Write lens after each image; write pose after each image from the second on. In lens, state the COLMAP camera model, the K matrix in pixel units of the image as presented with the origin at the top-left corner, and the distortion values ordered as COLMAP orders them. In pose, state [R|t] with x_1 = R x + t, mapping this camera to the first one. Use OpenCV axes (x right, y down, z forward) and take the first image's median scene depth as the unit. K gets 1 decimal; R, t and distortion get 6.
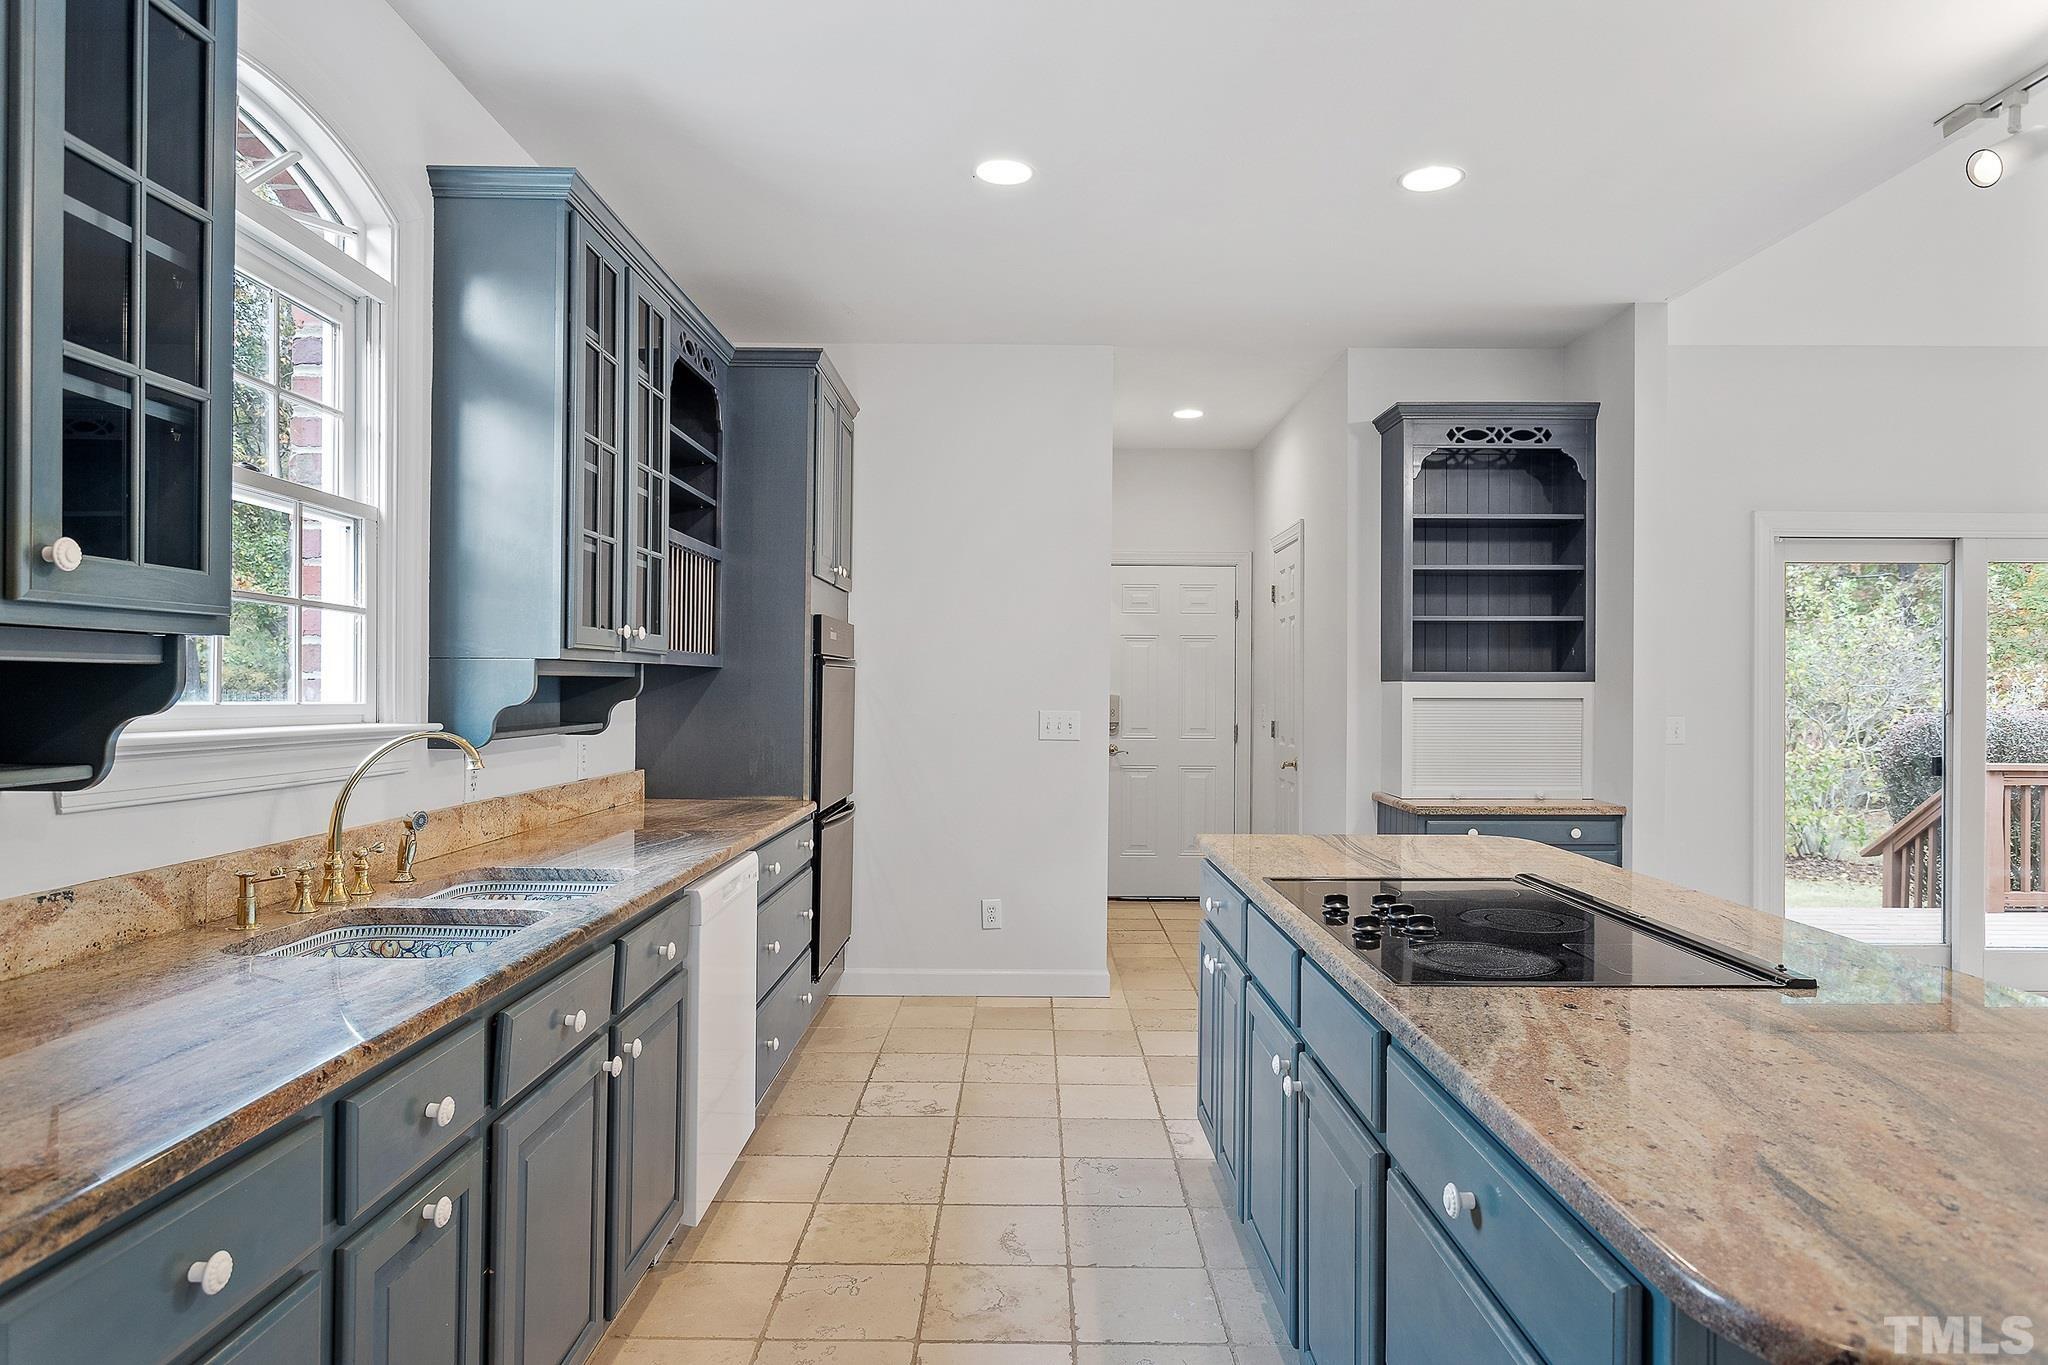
lens RADIAL K [[1232.8, 0, 1024.0], [0, 1232.8, 682.5], [0, 0, 1]] dist [0.001634, -0.000052]
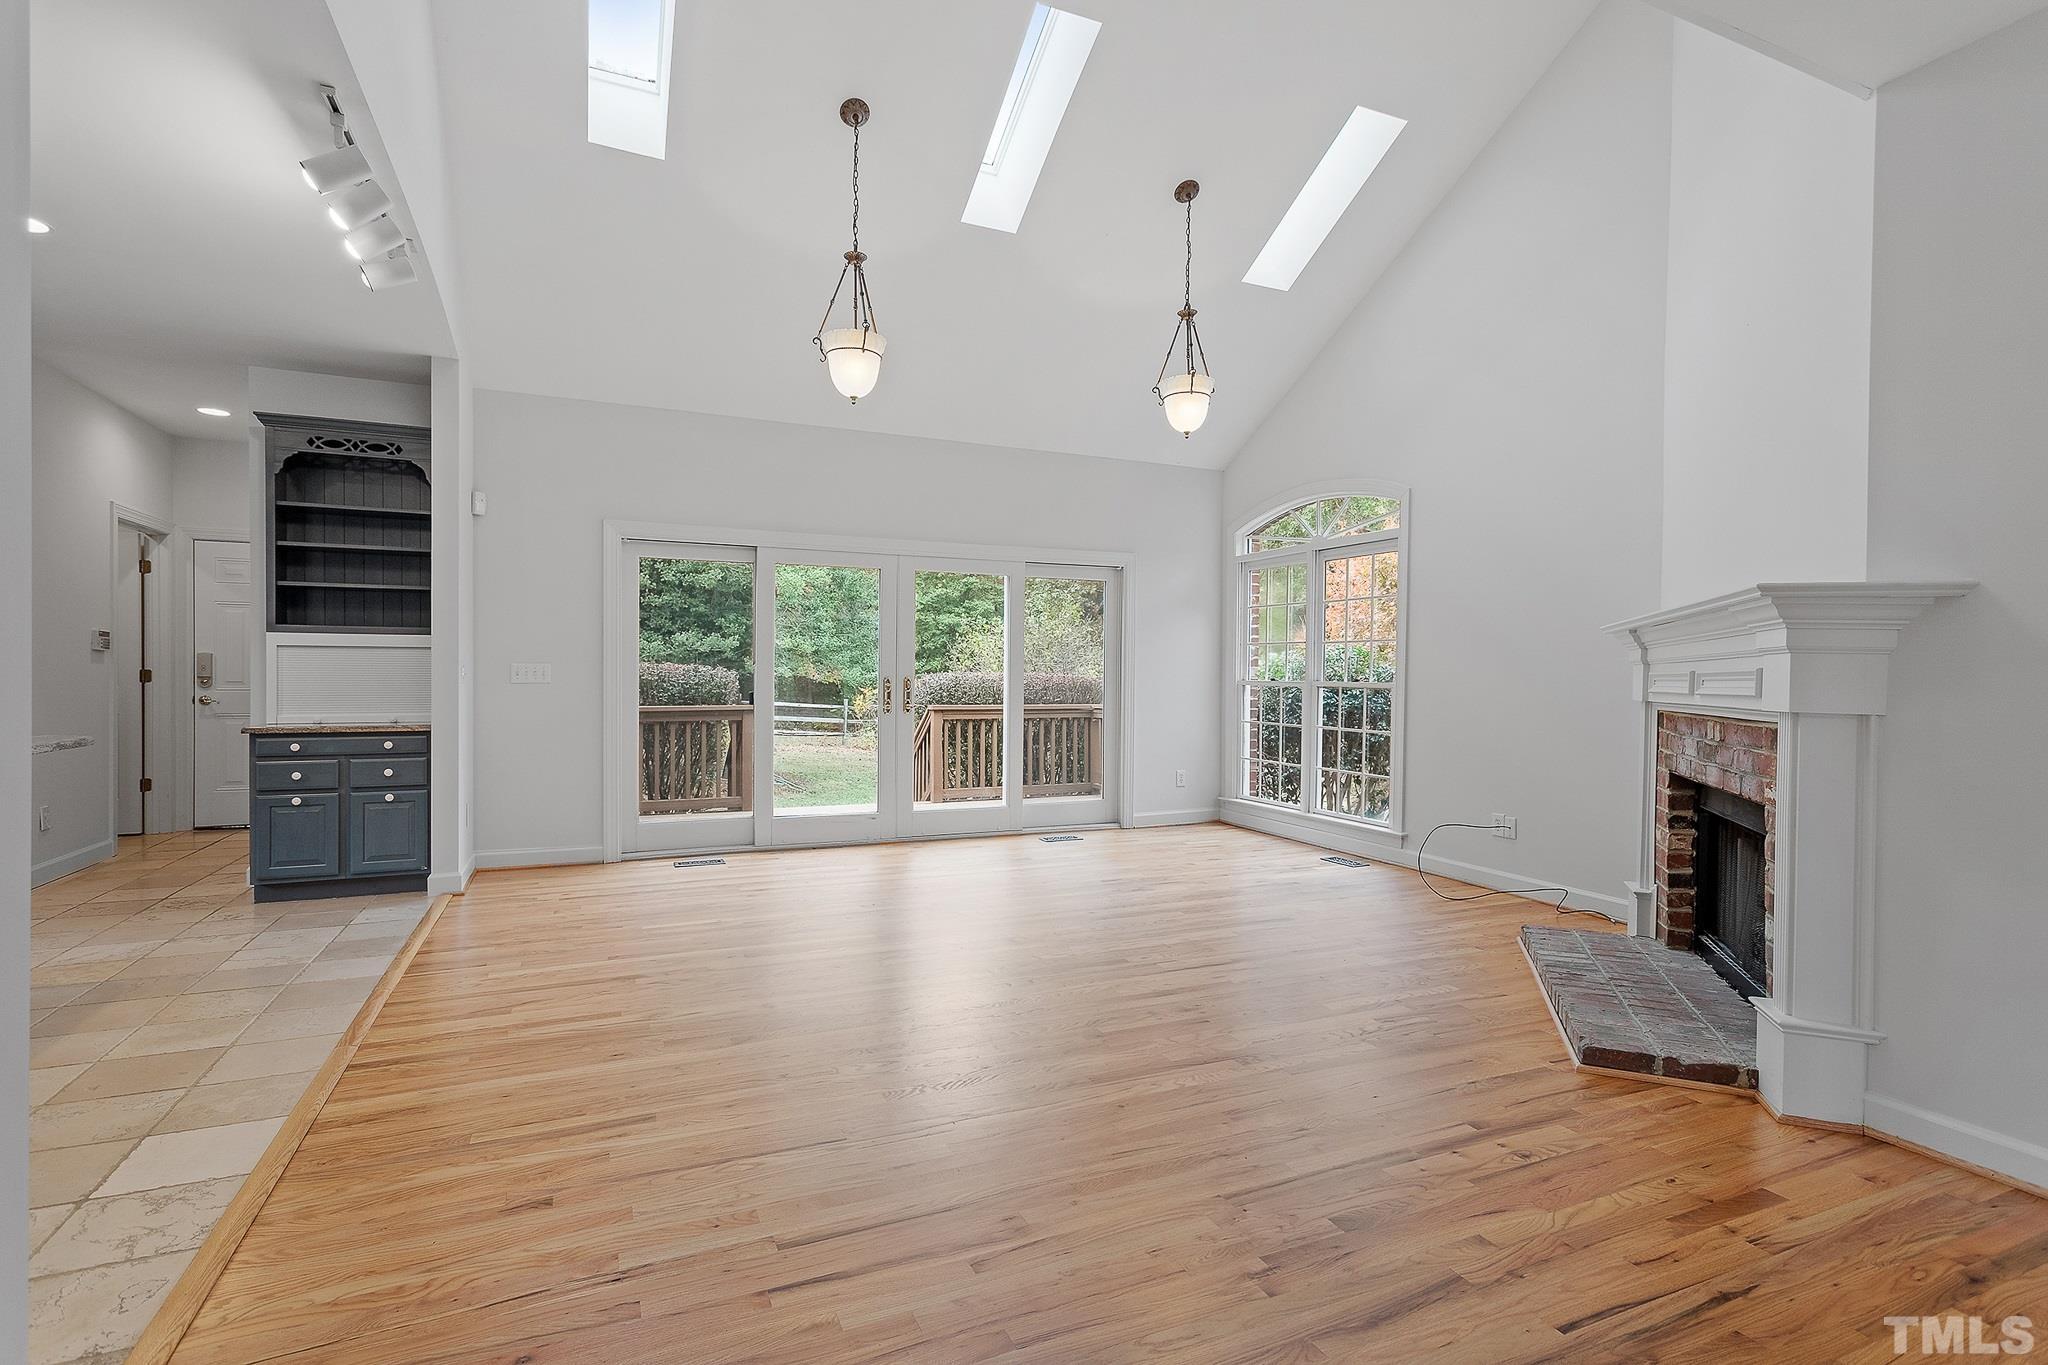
lens RADIAL K [[976.6, 0, 1022.3], [0, 976.6, 688.9], [0, 0, 1]] dist [0.002931, 0.000141]
pose [[0.909717, -0.003688, 0.415212, 0.596287], [-0.005080, 0.999787, 0.020011, 0.033756], [-0.415197, -0.020314, 0.909505, -0.246593]]
